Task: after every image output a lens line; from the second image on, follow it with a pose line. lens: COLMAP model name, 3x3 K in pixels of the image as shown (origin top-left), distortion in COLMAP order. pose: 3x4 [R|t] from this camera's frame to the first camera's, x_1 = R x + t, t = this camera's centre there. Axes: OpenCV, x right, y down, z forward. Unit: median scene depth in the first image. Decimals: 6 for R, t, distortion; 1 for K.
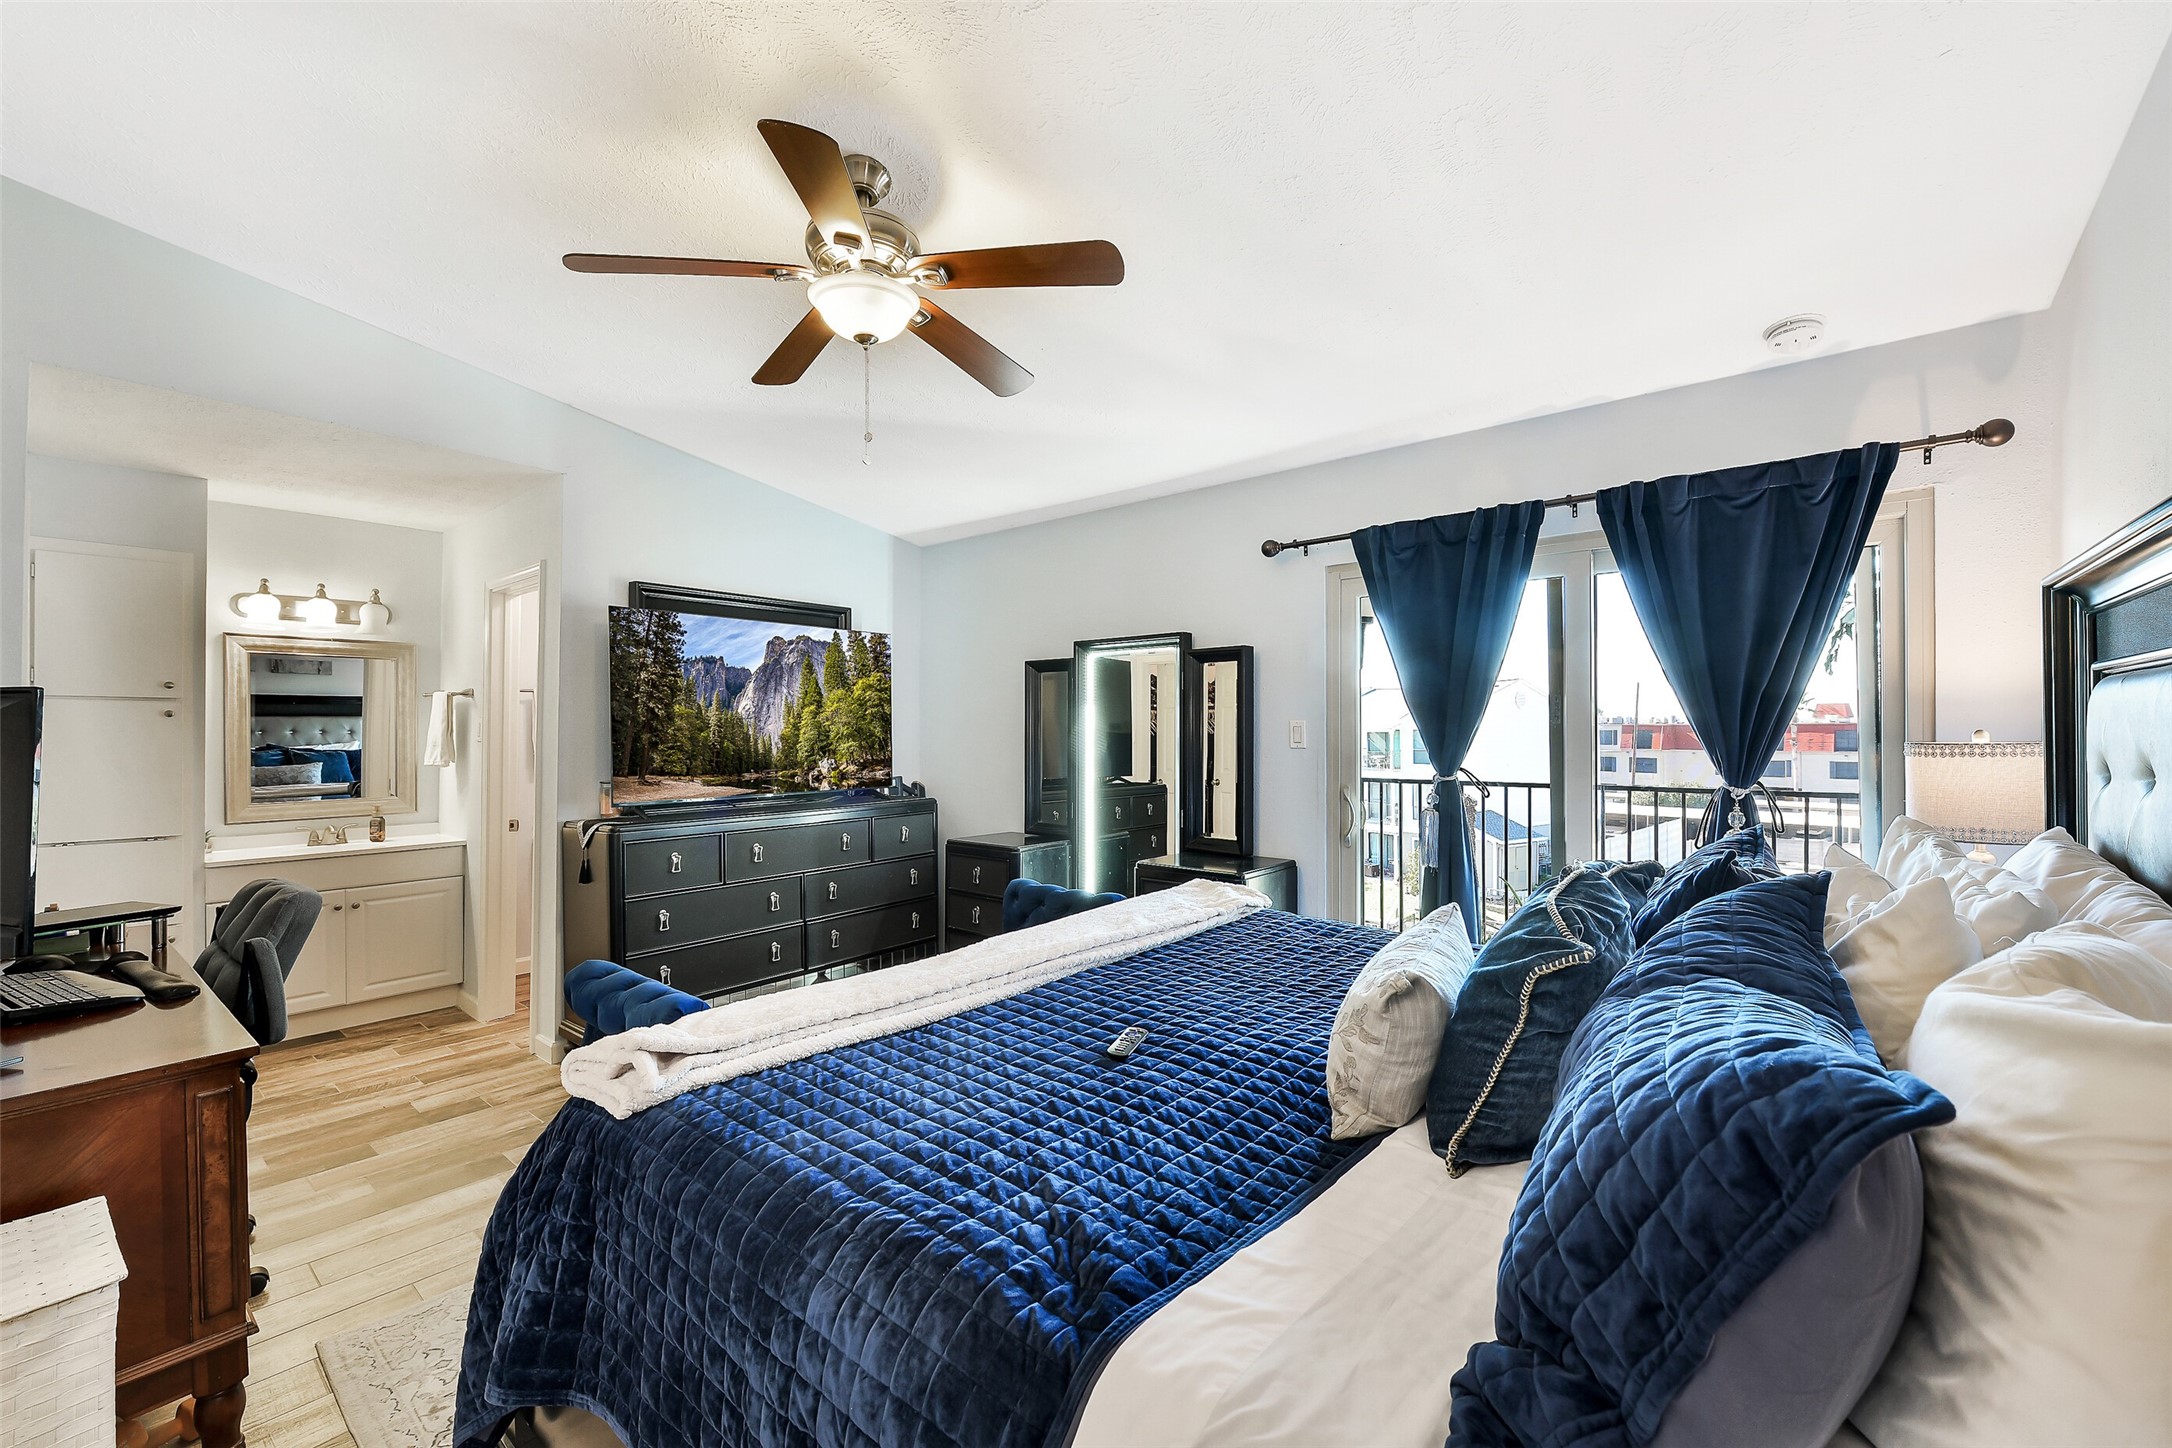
lens RADIAL K [[877.4, 0, 1088.8], [0, 877.4, 717.0], [0, 0, 1]] dist [-0.000516, -0.000060]
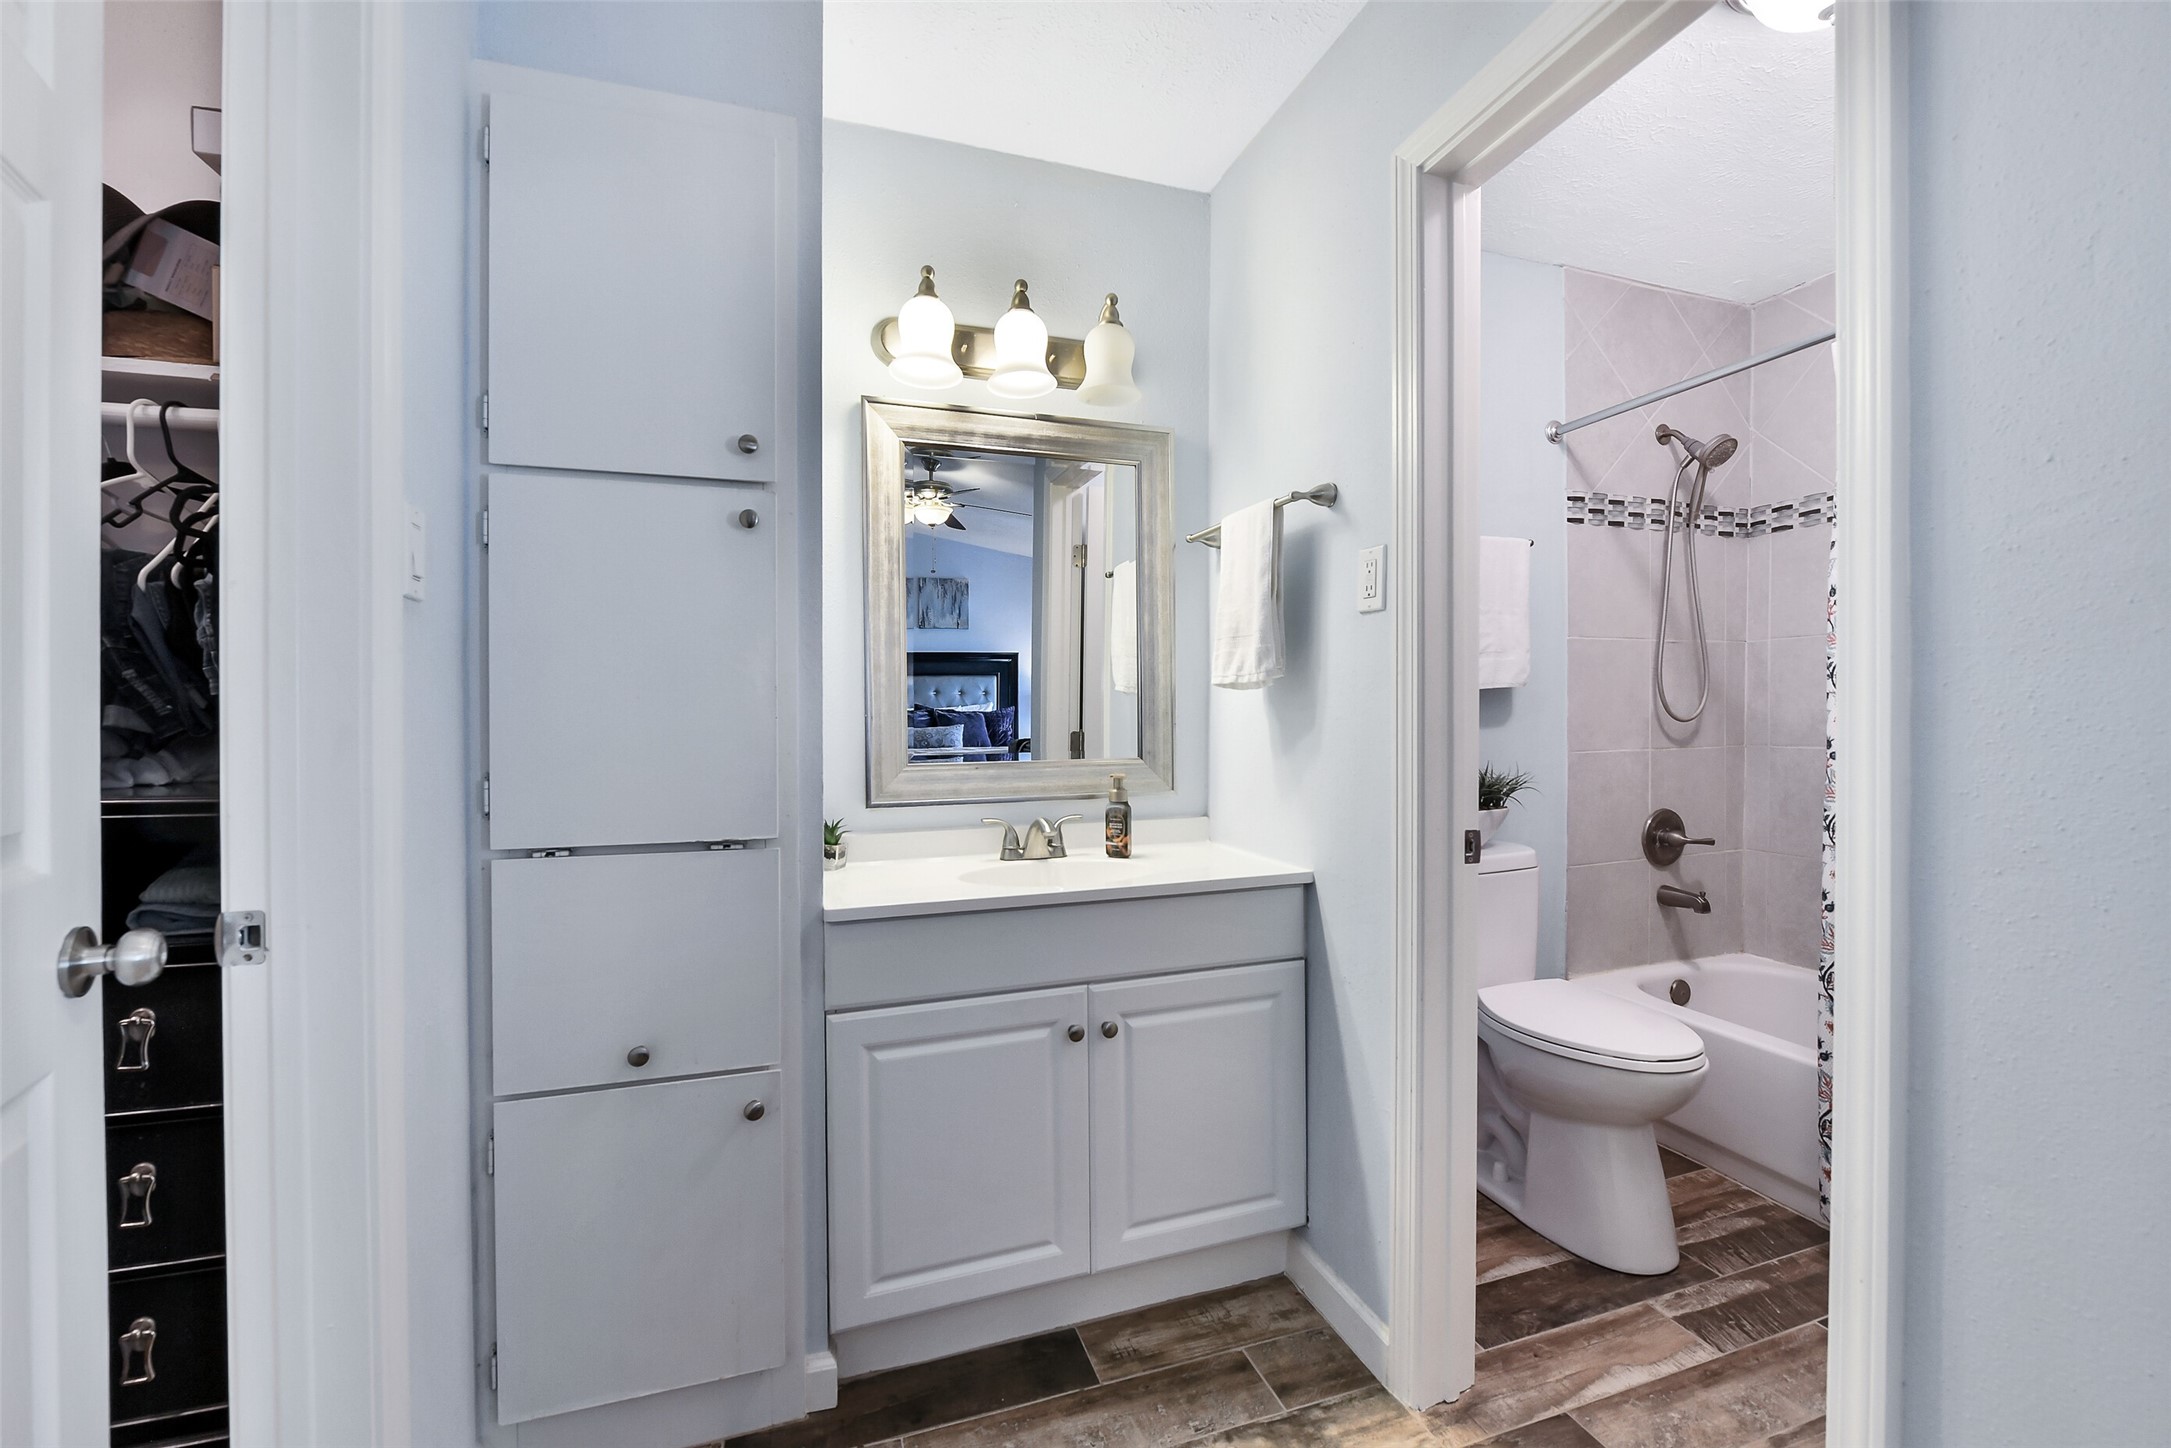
lens RADIAL K [[877.0, 0, 1088.3], [0, 877.0, 717.0], [0, 0, 1]] dist [-0.000516, -0.000060]
pose [[0.848462, 0.002696, -0.529249, -0.613040], [0.008157, 0.999802, 0.018169, 0.063921], [0.529193, -0.019733, 0.848272, 0.638675]]
